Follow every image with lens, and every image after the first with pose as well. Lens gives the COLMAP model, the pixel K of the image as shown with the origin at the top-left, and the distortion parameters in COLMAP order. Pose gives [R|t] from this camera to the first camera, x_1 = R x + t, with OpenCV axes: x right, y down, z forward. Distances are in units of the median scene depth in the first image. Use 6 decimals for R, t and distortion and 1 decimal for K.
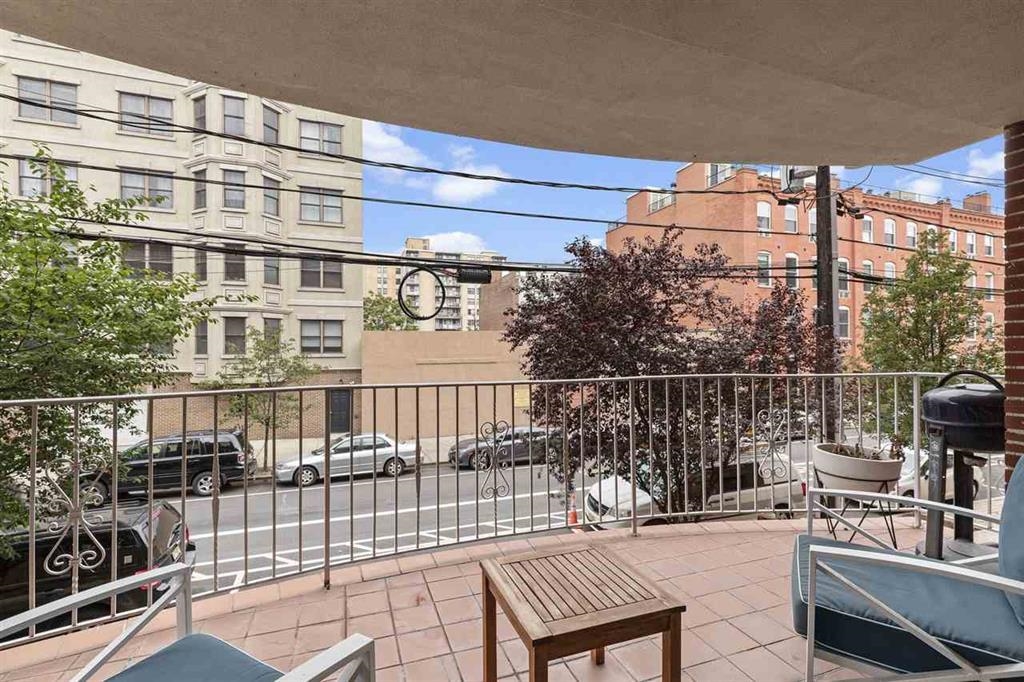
lens RADIAL K [[469.2, 0, 514.1], [0, 469.2, 344.9], [0, 0, 1]] dist [0.005911, 0.000322]
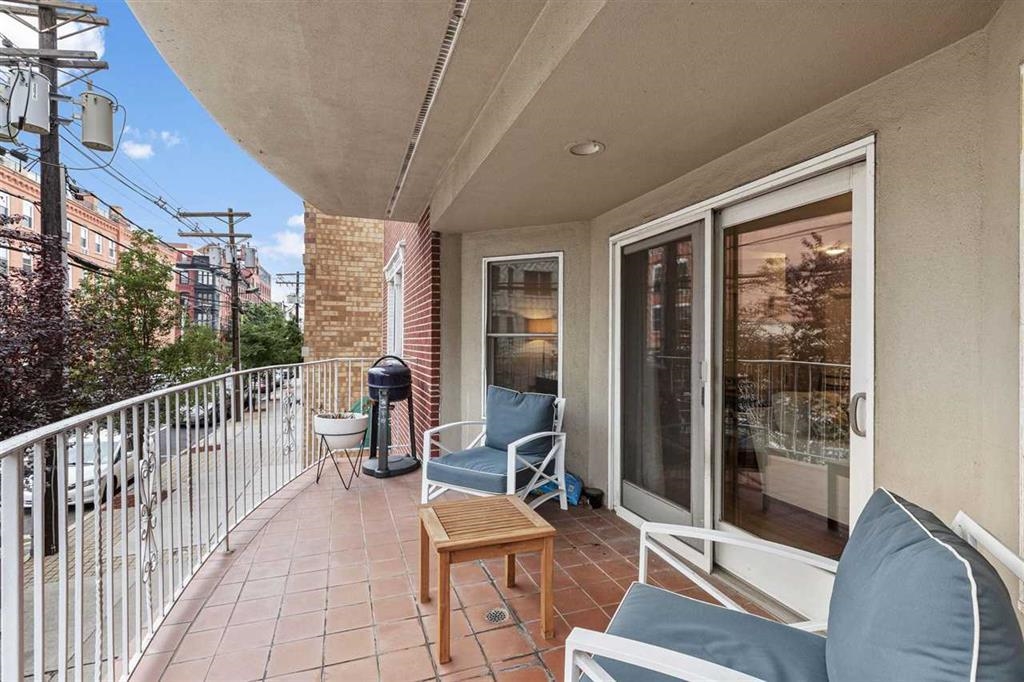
lens RADIAL K [[469.2, 0, 514.1], [0, 469.2, 344.9], [0, 0, 1]] dist [0.005911, 0.000322]
pose [[0.002820, -0.005757, 0.999979, -0.191198], [-0.015195, 0.999868, 0.005799, 0.000063], [-0.999881, -0.015211, 0.002733, 0.141637]]
